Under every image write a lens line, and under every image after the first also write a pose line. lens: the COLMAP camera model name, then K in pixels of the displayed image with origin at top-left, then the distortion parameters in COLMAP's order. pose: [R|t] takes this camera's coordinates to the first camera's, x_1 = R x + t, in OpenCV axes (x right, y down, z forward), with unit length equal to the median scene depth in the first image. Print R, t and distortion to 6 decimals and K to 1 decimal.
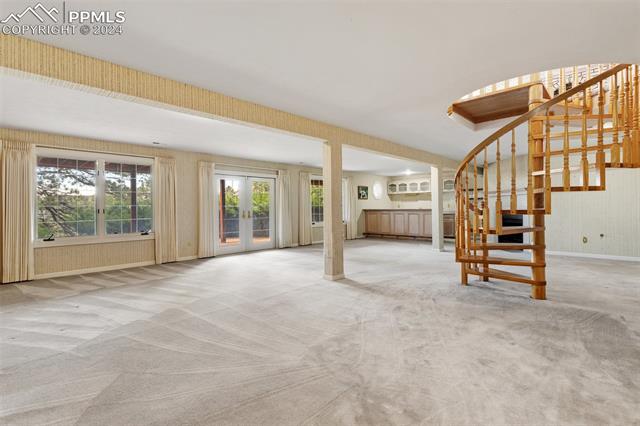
lens RADIAL K [[301.8, 0, 320.7], [0, 301.8, 209.9], [0, 0, 1]] dist [-0.001101, -0.000155]
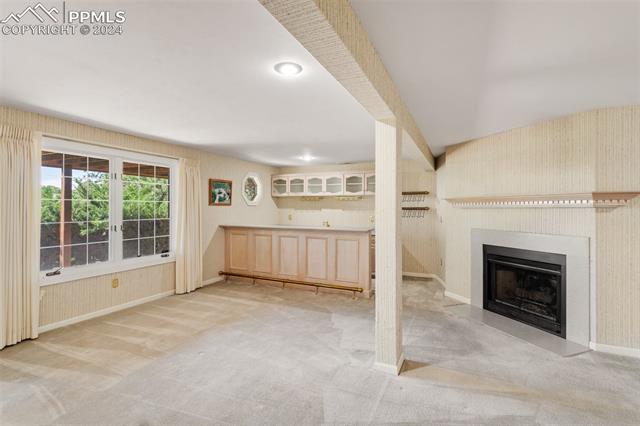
lens RADIAL K [[301.8, 0, 320.3], [0, 301.8, 210.8], [0, 0, 1]] dist [-0.001101, -0.000155]
pose [[0.943366, 0.011892, 0.331541, 0.130679], [-0.012911, 0.999916, 0.000870, -0.028891], [-0.331503, -0.005101, 0.943440, 0.466652]]
